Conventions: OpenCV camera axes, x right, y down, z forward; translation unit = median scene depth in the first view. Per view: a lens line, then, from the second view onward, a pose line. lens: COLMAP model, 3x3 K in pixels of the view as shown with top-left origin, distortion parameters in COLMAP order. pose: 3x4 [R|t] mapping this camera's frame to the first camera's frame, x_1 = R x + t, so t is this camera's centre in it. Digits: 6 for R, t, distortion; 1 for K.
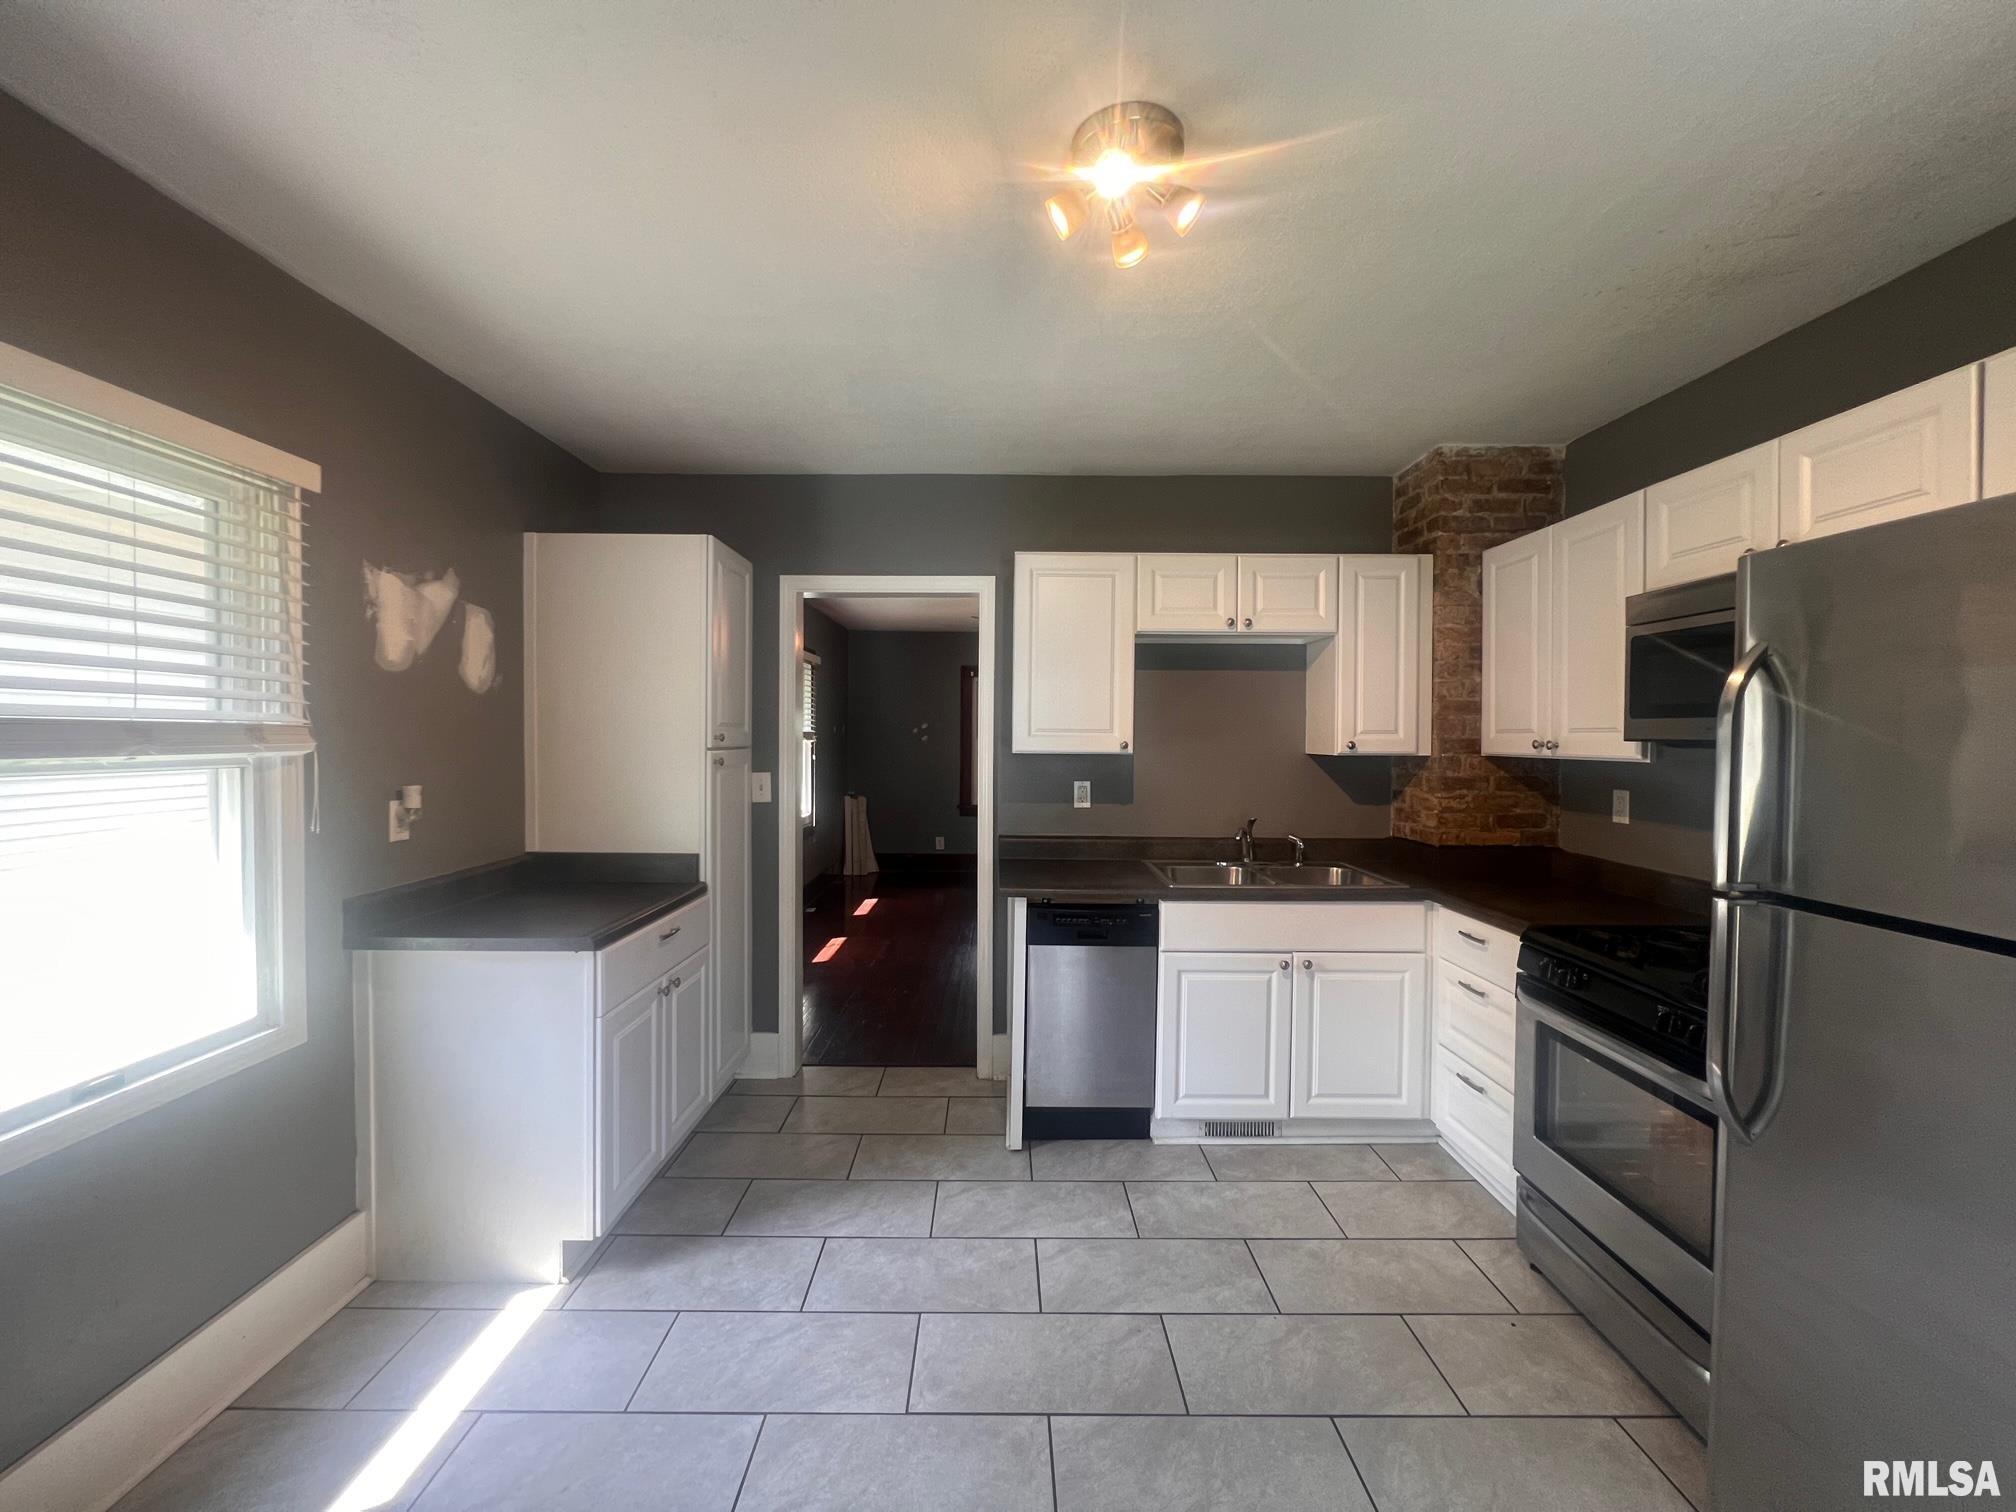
lens RADIAL K [[809.1, 0, 1001.1], [0, 809.1, 746.9], [0, 0, 1]] dist [-0.001017, -0.000123]
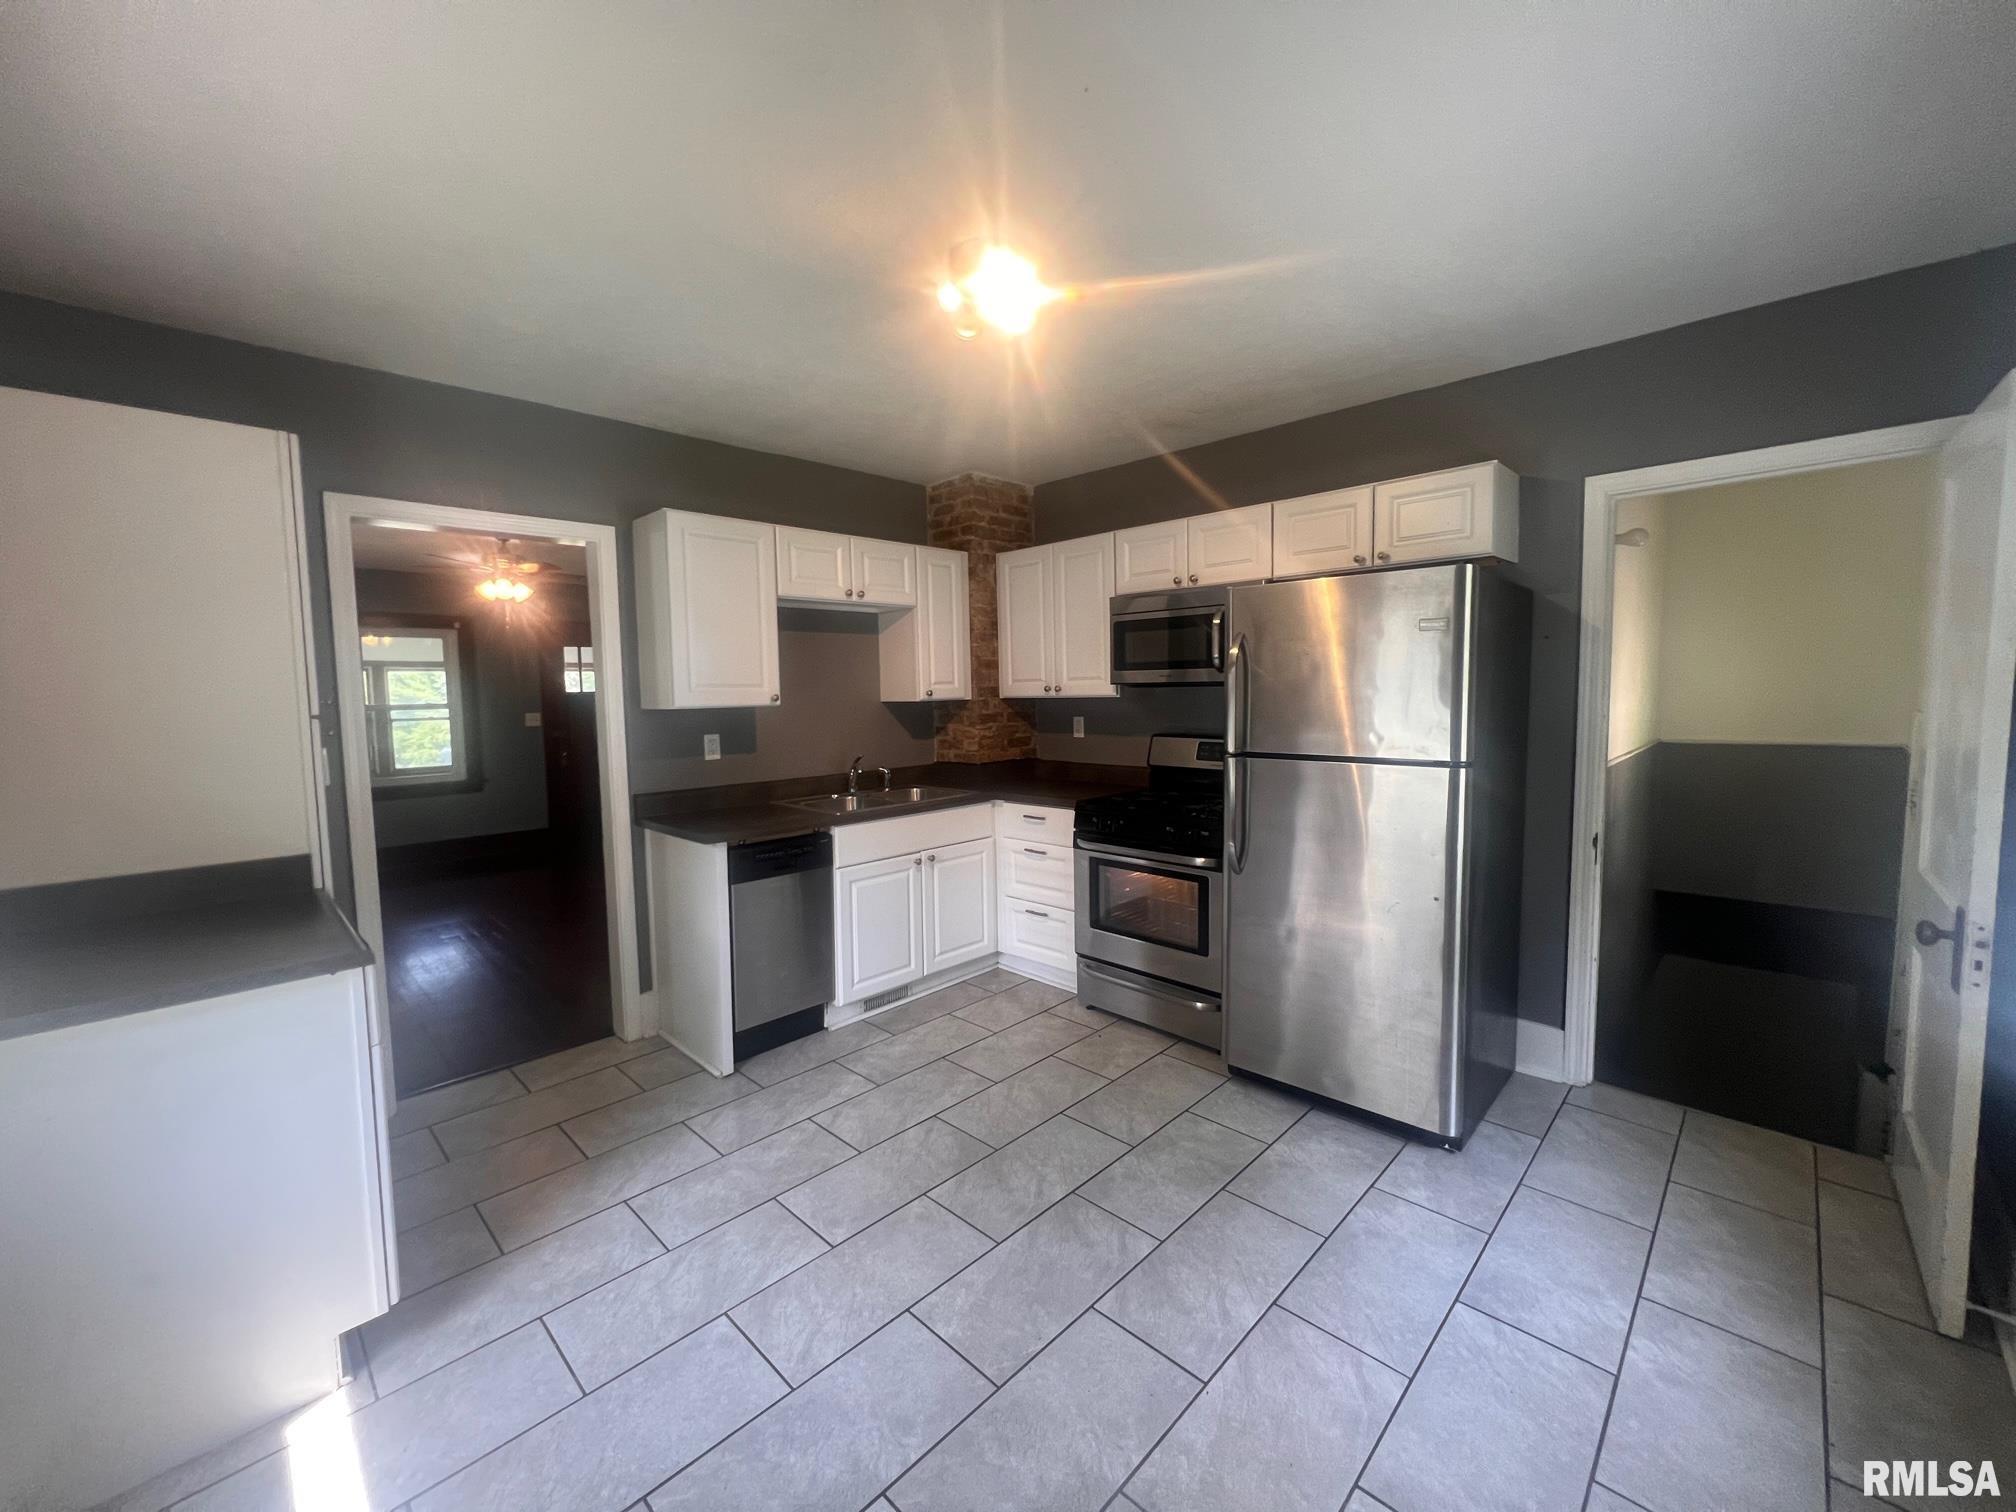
lens RADIAL K [[809.1, 0, 1001.1], [0, 809.1, 746.9], [0, 0, 1]] dist [-0.001017, -0.000123]
pose [[0.701593, -0.071760, 0.708955, -0.450183], [0.034627, 0.997174, 0.066665, 0.001570], [-0.711736, -0.022223, 0.702096, -0.009053]]
